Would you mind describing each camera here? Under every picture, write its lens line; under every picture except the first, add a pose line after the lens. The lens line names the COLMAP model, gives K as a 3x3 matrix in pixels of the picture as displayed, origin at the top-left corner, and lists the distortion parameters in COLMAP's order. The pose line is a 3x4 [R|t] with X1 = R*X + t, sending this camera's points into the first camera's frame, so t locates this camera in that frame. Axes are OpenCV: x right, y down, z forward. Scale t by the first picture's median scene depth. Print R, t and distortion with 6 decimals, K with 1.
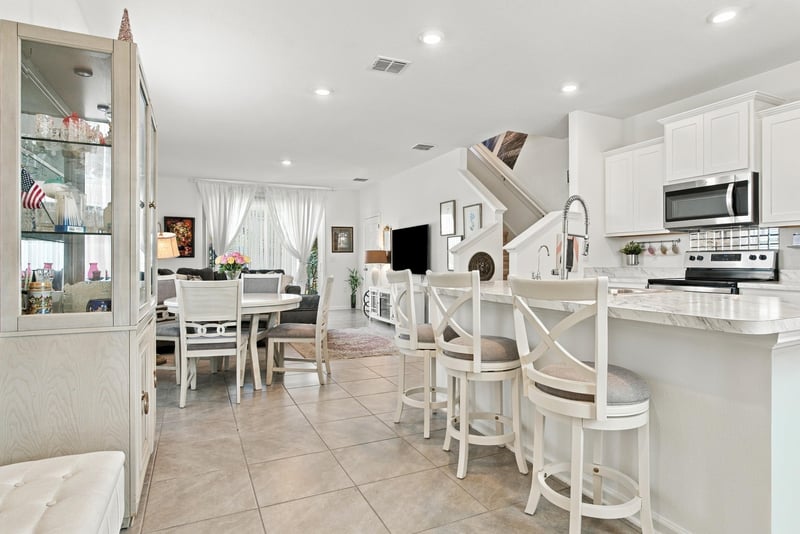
lens RADIAL K [[446.7, 0, 404.2], [0, 446.7, 262.4], [0, 0, 1]] dist [-0.005099, 0.001469]
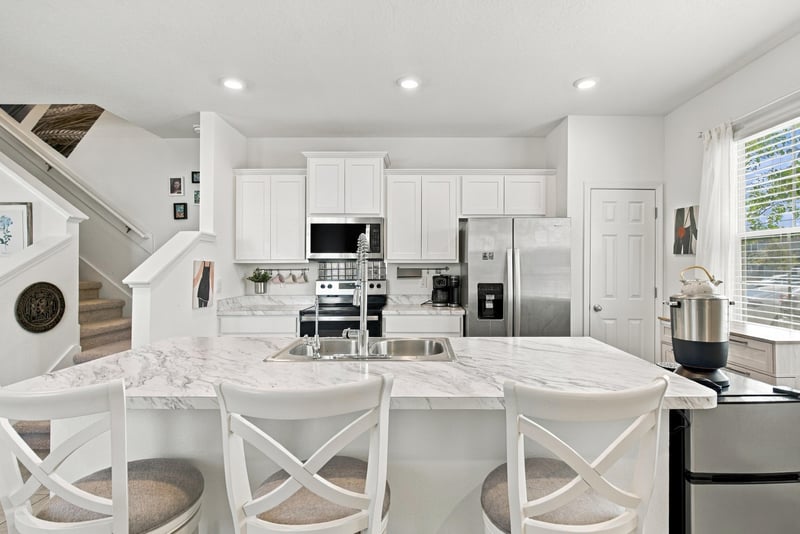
lens RADIAL K [[390.6, 0, 412.2], [0, 390.6, 269.2], [0, 0, 1]] dist [-0.001308, -0.000054]
pose [[0.424871, -0.007709, 0.905221, -0.119531], [0.003388, 0.999970, 0.006926, -0.054139], [-0.905248, 0.000124, 0.424884, 0.372672]]
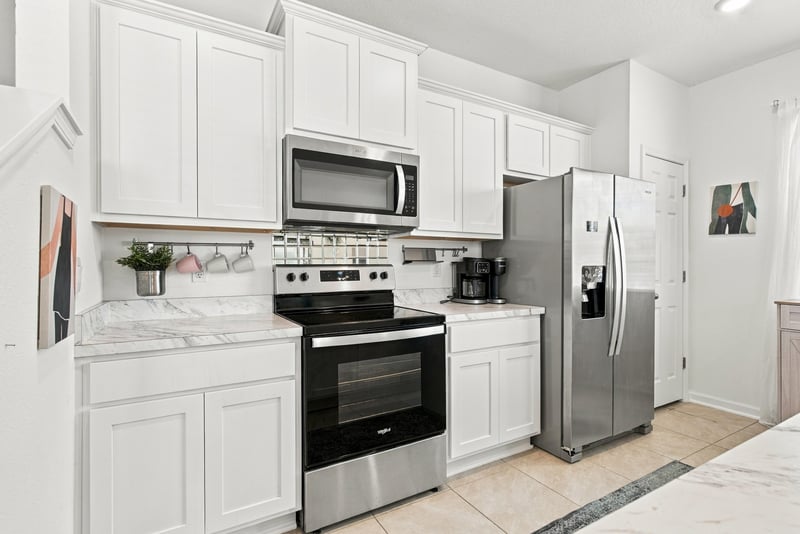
lens RADIAL K [[390.6, 0, 400.1], [0, 390.6, 263.1], [0, 0, 1]] dist [-0.001308, -0.000054]
pose [[-0.087061, 0.002269, 0.996200, 0.126390], [0.002325, 0.999995, -0.002075, -0.024996], [-0.996200, 0.002136, -0.087066, 0.852636]]
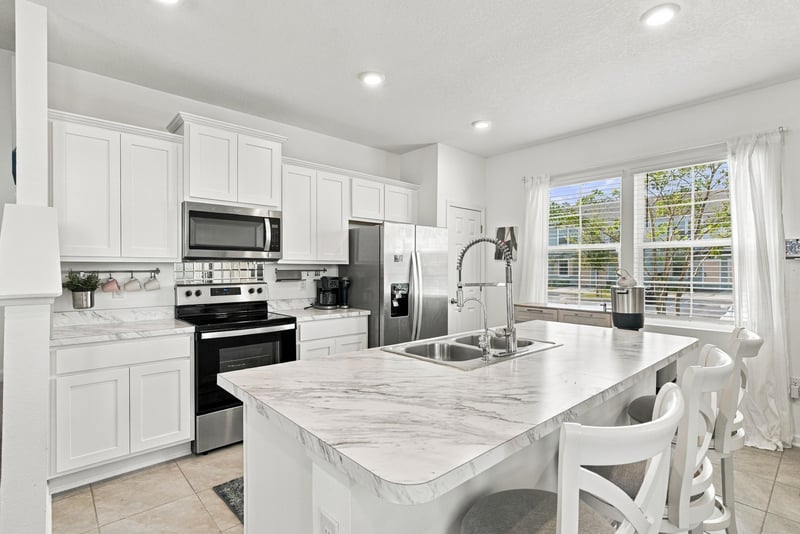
lens RADIAL K [[390.6, 0, 398.2], [0, 390.6, 268.8], [0, 0, 1]] dist [-0.001308, -0.000054]
pose [[-0.291613, -0.002157, 0.956534, -0.150566], [-0.000149, 0.999998, 0.002209, -0.053881], [-0.956536, 0.000502, -0.291613, 0.791325]]
